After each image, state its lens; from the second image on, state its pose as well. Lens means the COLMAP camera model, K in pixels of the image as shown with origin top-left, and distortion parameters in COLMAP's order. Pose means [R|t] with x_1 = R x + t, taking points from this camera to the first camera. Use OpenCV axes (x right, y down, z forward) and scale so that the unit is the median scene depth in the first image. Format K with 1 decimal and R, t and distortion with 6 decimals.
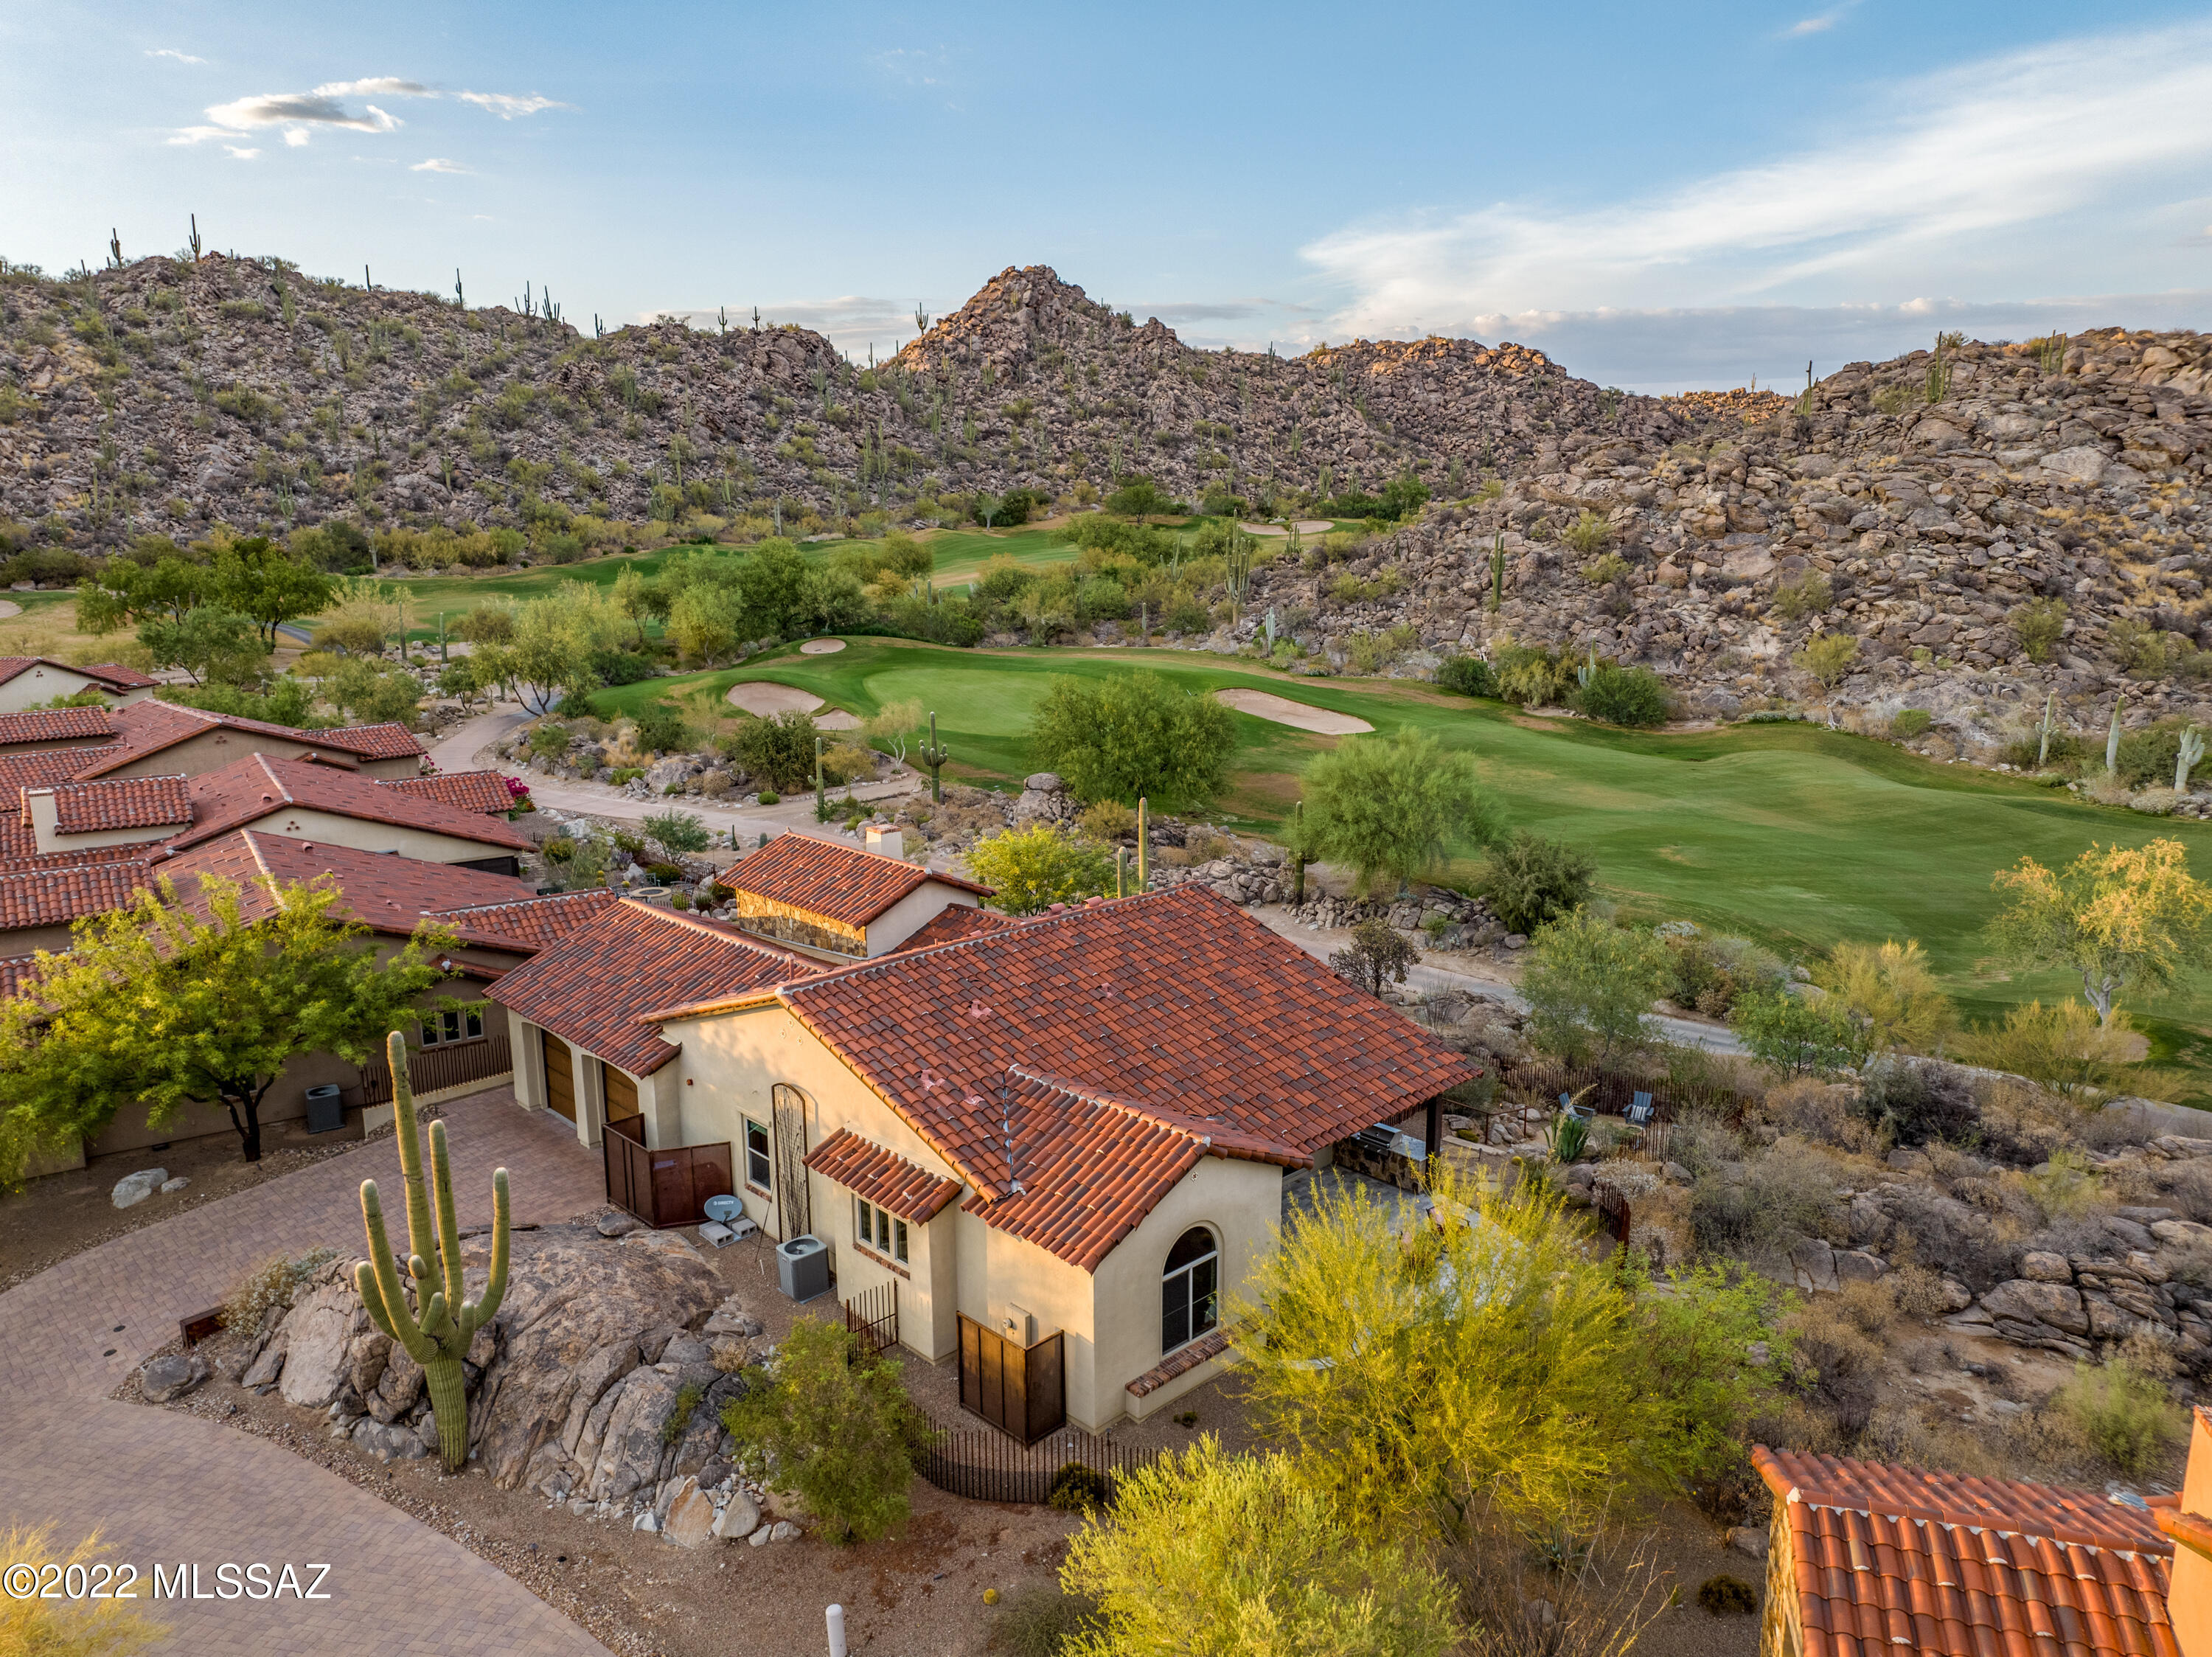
lens RADIAL K [[1596.8, 0, 1106.0], [0, 1596.8, 828.5], [0, 0, 1]] dist [-0.021512, 0.040023]
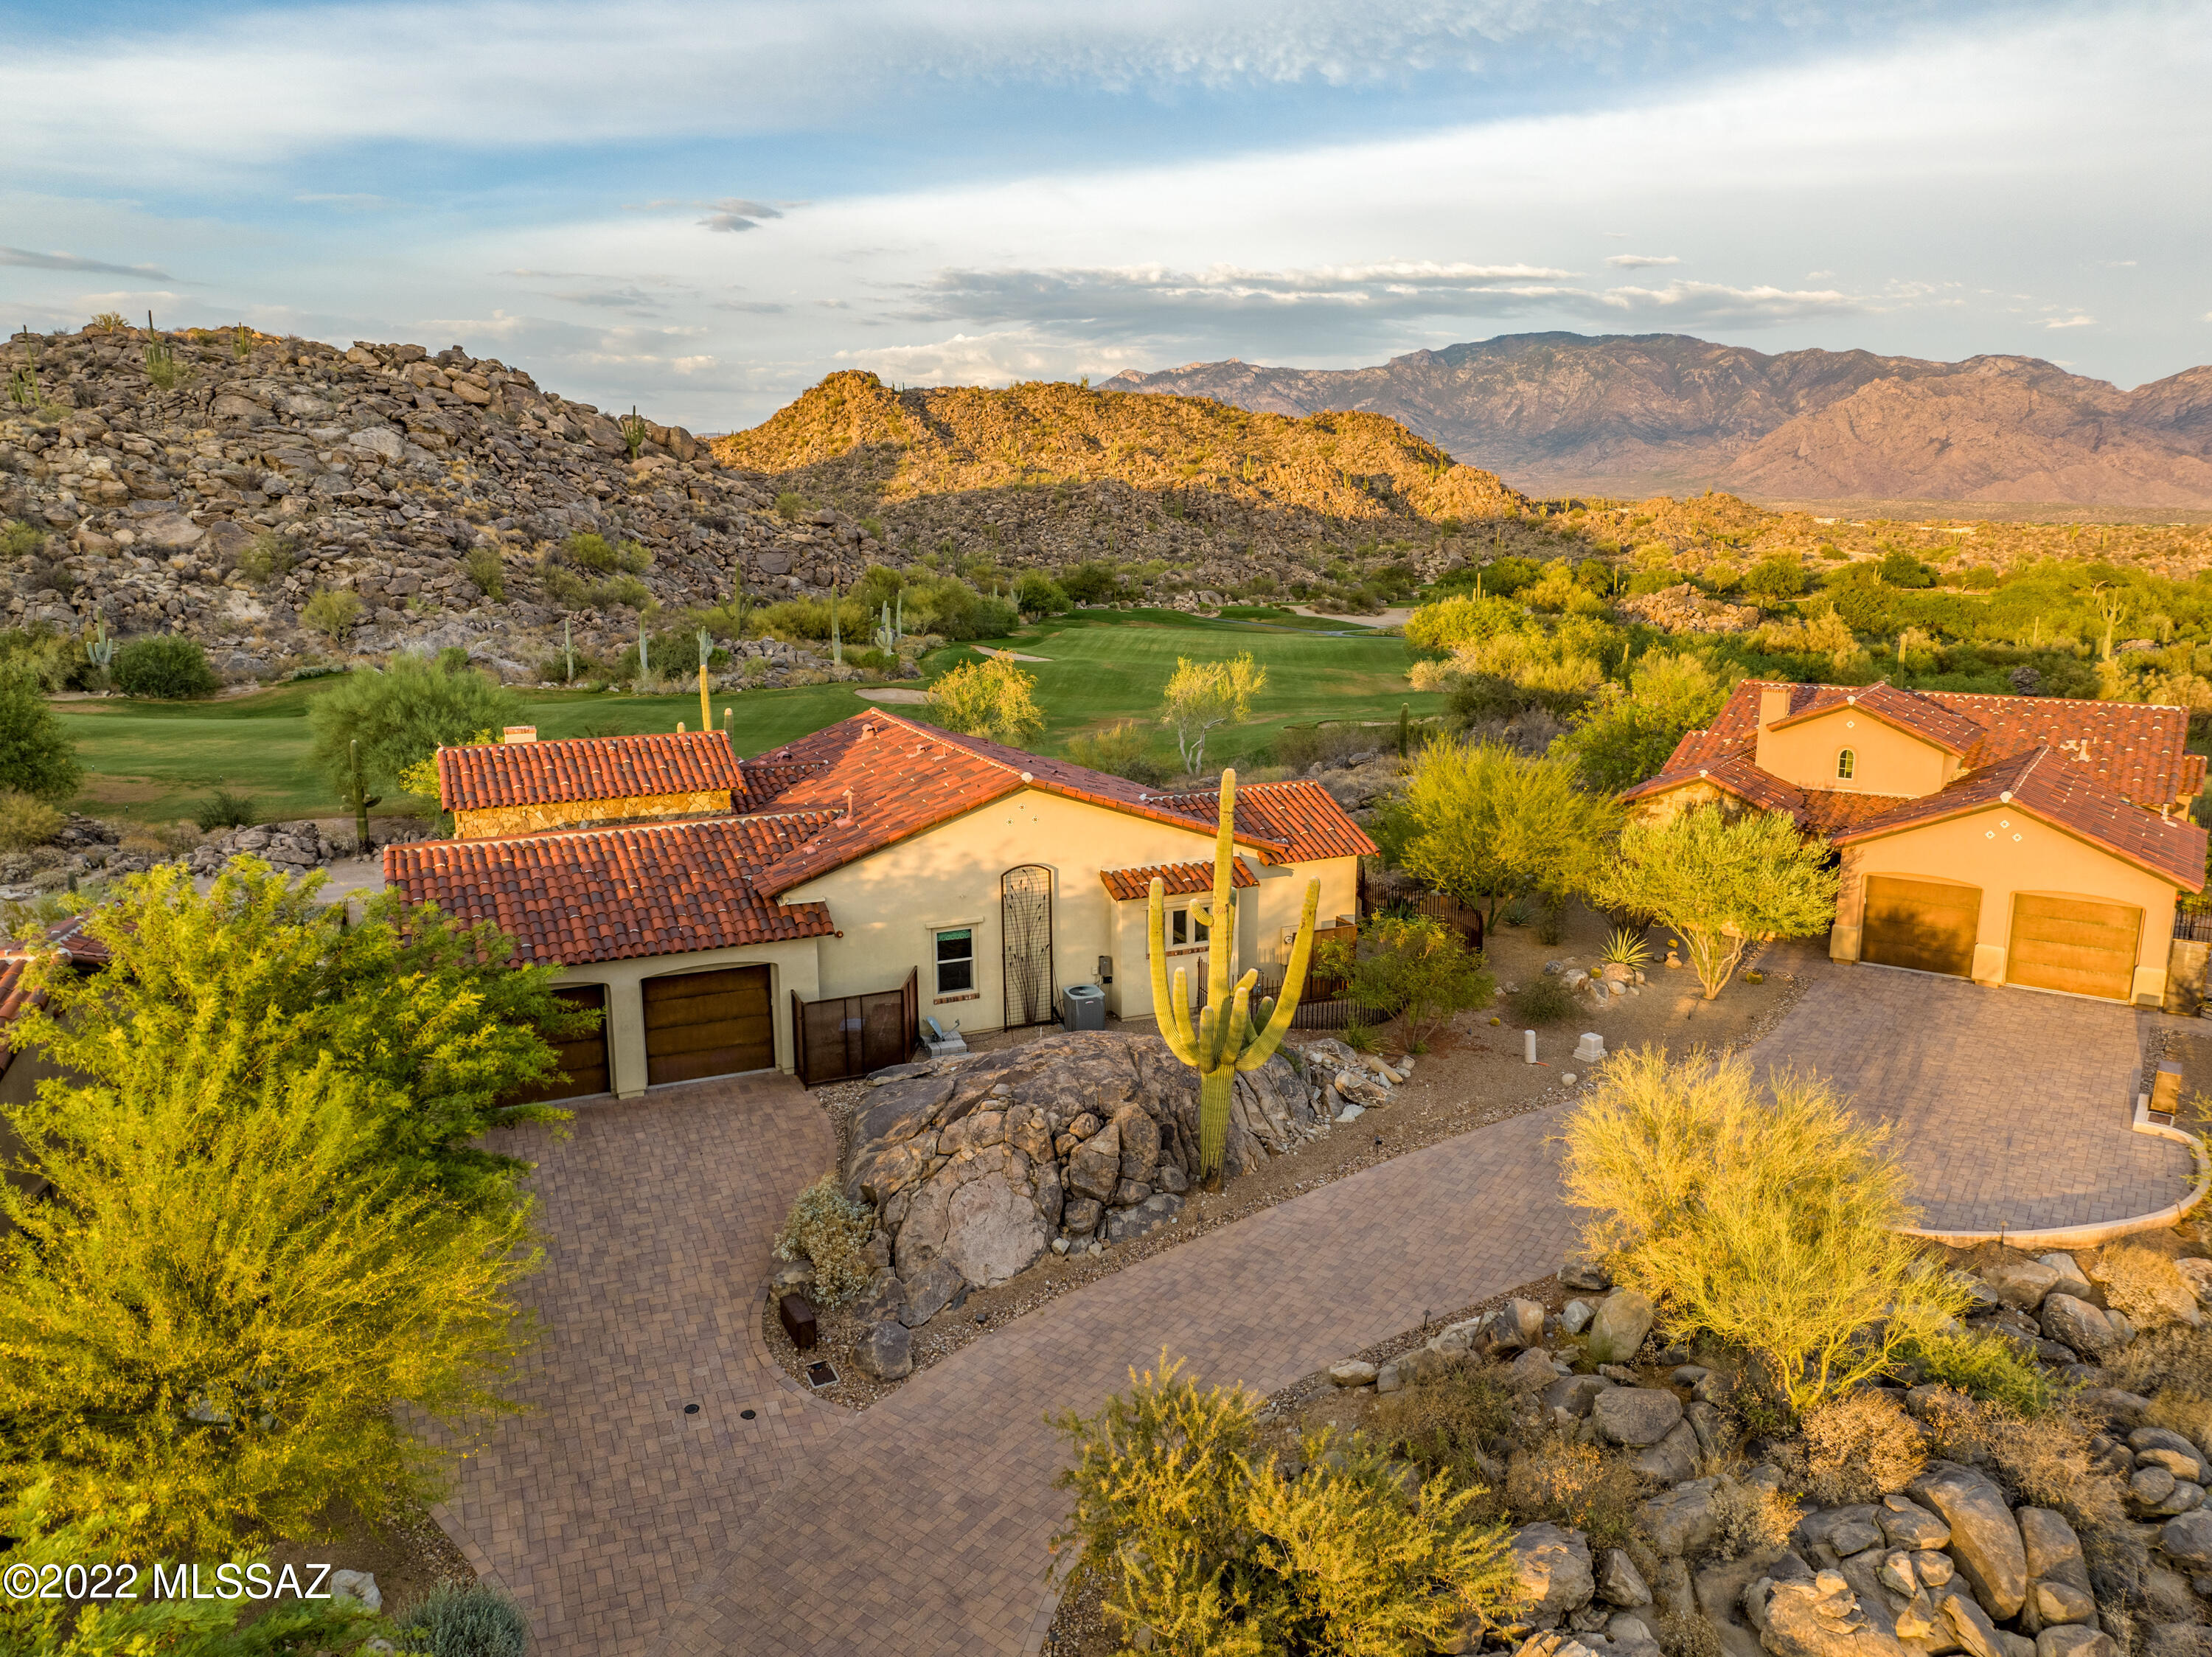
lens RADIAL K [[1596.8, 0, 1106.0], [0, 1596.8, 828.5], [0, 0, 1]] dist [-0.021512, 0.040023]
pose [[0.349808, -0.184305, 0.918513, -0.310243], [0.196600, 0.973066, 0.120378, 0.003848], [-0.915960, 0.138471, 0.376621, 0.142125]]
